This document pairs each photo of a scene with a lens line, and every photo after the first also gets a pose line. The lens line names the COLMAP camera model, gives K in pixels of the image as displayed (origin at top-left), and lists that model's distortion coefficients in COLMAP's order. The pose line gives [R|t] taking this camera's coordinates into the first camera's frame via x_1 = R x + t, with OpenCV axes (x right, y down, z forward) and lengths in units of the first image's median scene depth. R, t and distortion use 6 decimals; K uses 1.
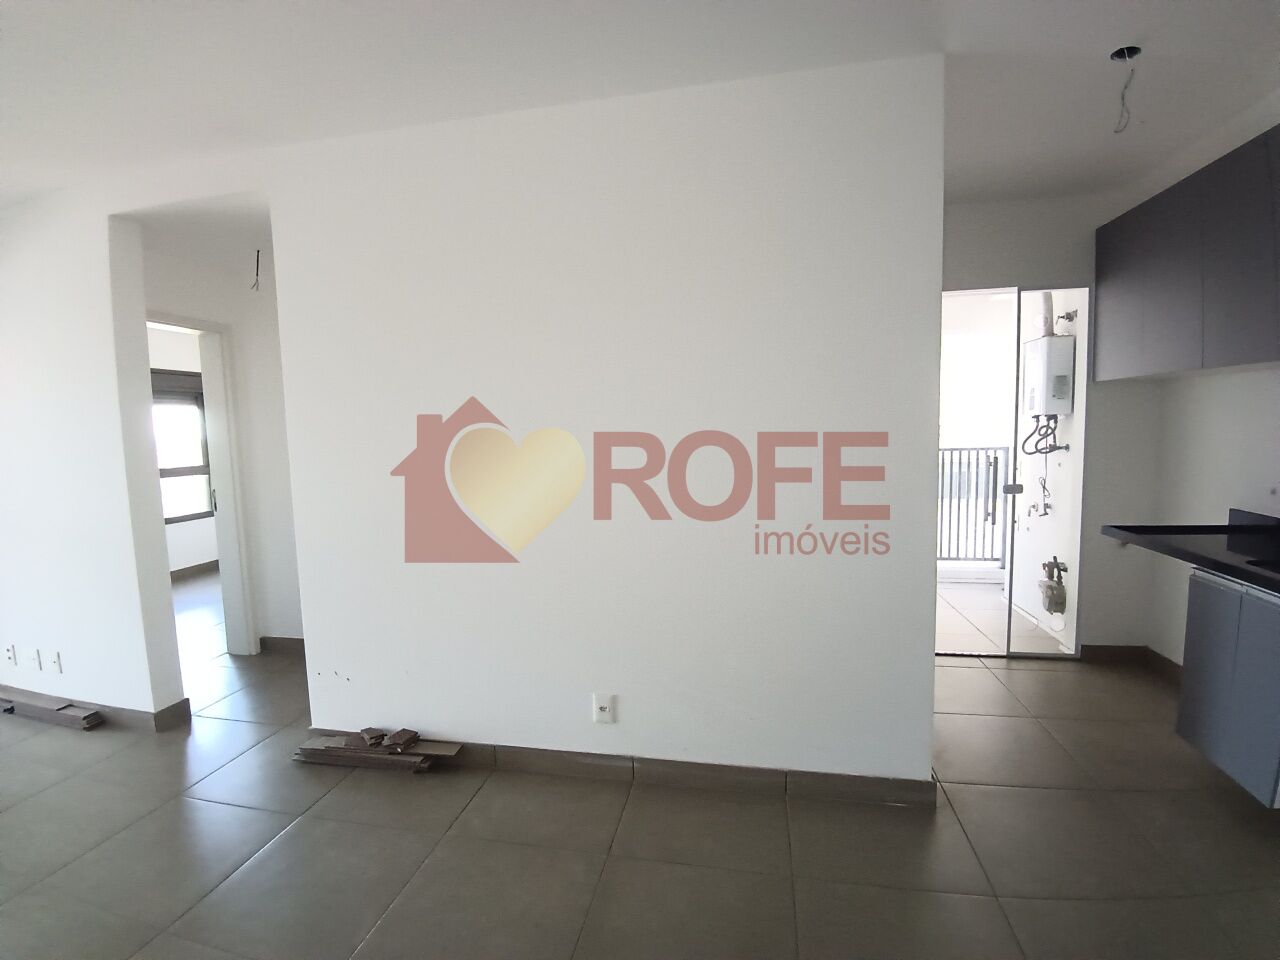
lens RADIAL K [[586.7, 0, 633.8], [0, 586.7, 486.6], [0, 0, 1]] dist [-0.032436, -0.003458]
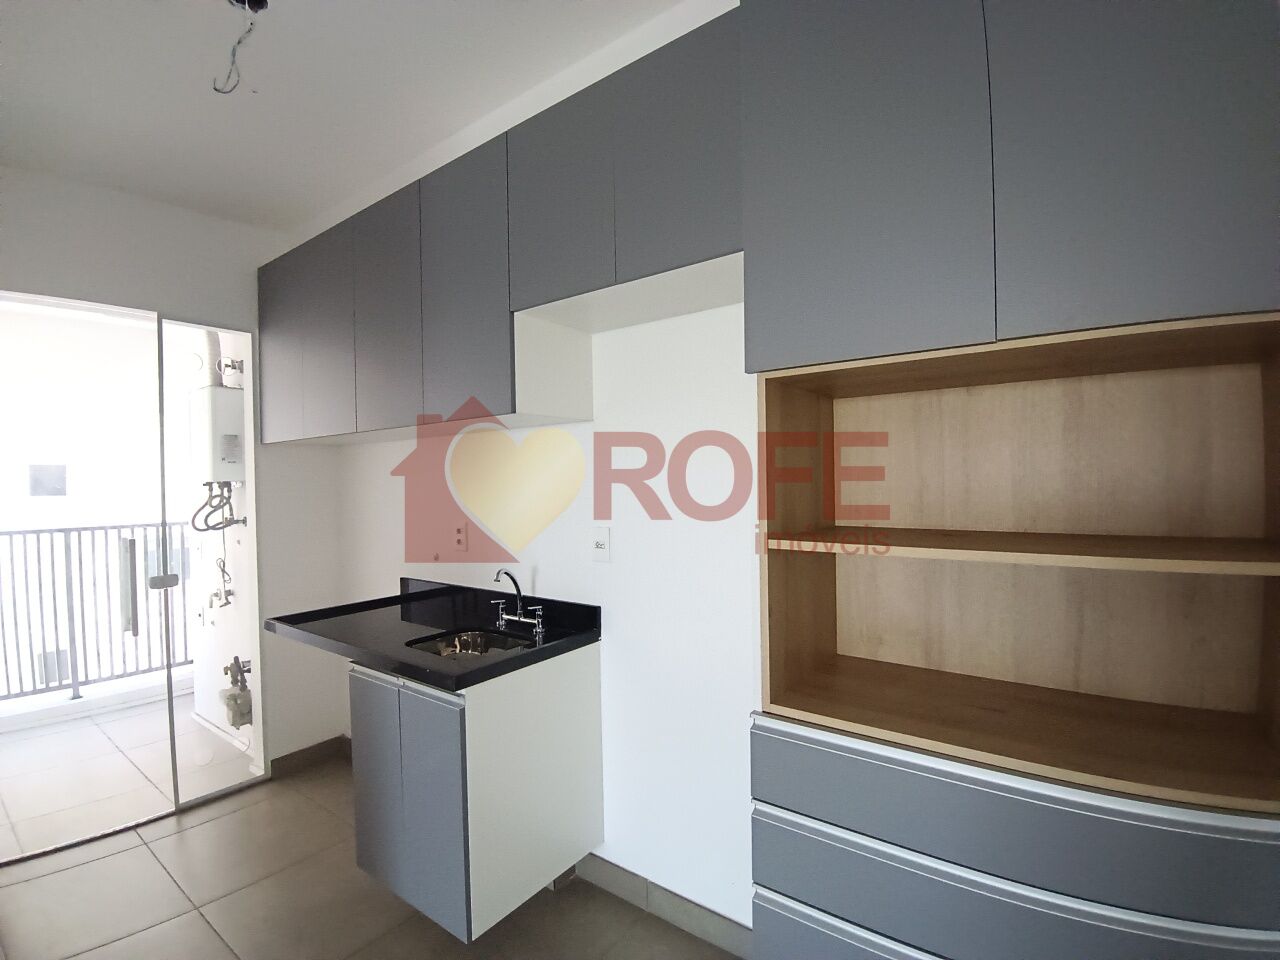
lens RADIAL K [[586.7, 0, 634.8], [0, 586.7, 485.8], [0, 0, 1]] dist [-0.032436, -0.003458]
pose [[0.400303, 0.018878, 0.916188, 0.215648], [0.095835, 0.993443, -0.062343, -0.012323], [-0.911358, 0.112759, 0.395869, 0.147281]]
